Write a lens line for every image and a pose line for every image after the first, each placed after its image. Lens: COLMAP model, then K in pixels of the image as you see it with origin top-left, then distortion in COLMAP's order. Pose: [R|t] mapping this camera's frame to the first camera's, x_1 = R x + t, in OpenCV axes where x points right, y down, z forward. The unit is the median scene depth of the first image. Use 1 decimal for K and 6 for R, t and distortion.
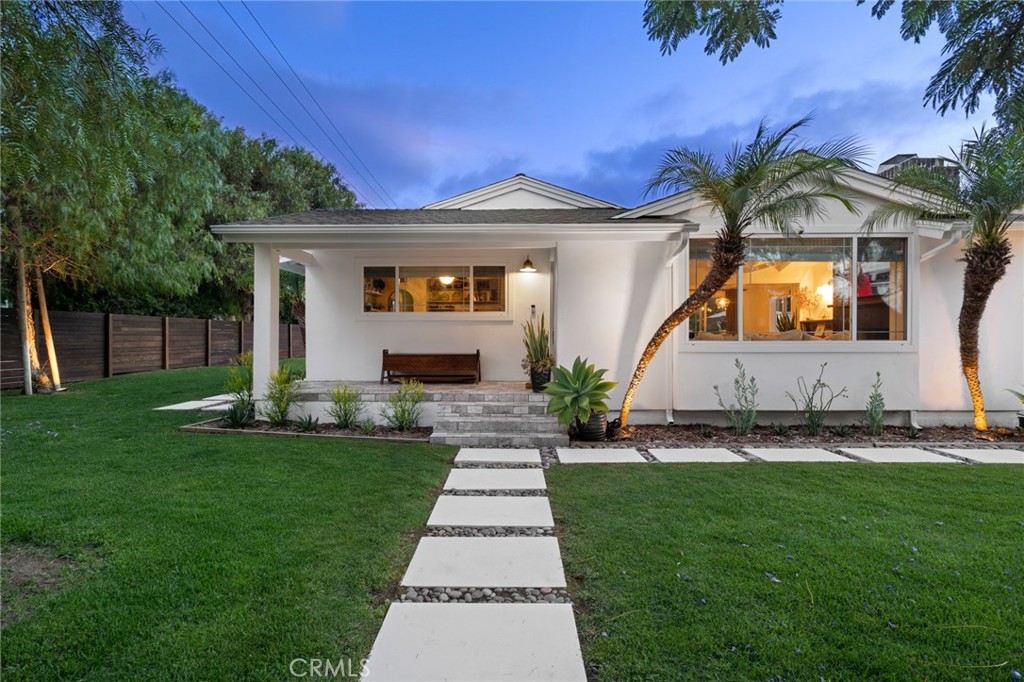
lens RADIAL K [[470.1, 0, 487.0], [0, 470.1, 340.5], [0, 0, 1]] dist [0.000705, 0.000085]
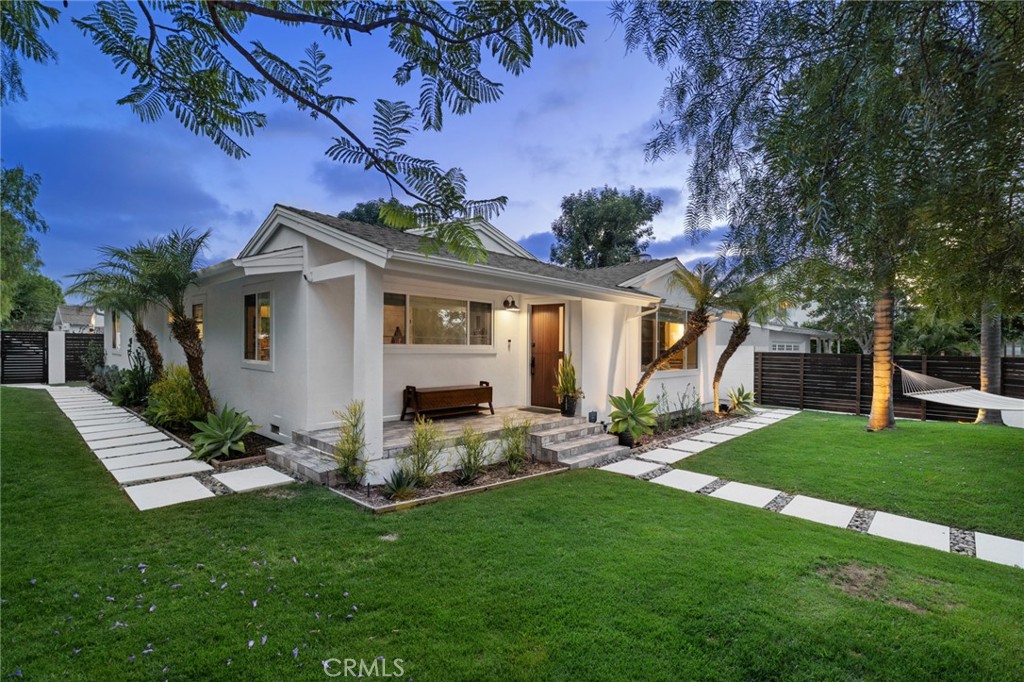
lens RADIAL K [[475.3, 0, 514.5], [0, 475.3, 356.0], [0, 0, 1]] dist [0.003023, 0.000431]
pose [[0.678955, -0.006403, 0.734152, -0.754707], [-0.013995, 0.999667, 0.021662, -0.061897], [-0.734047, -0.024982, 0.678639, 0.206524]]
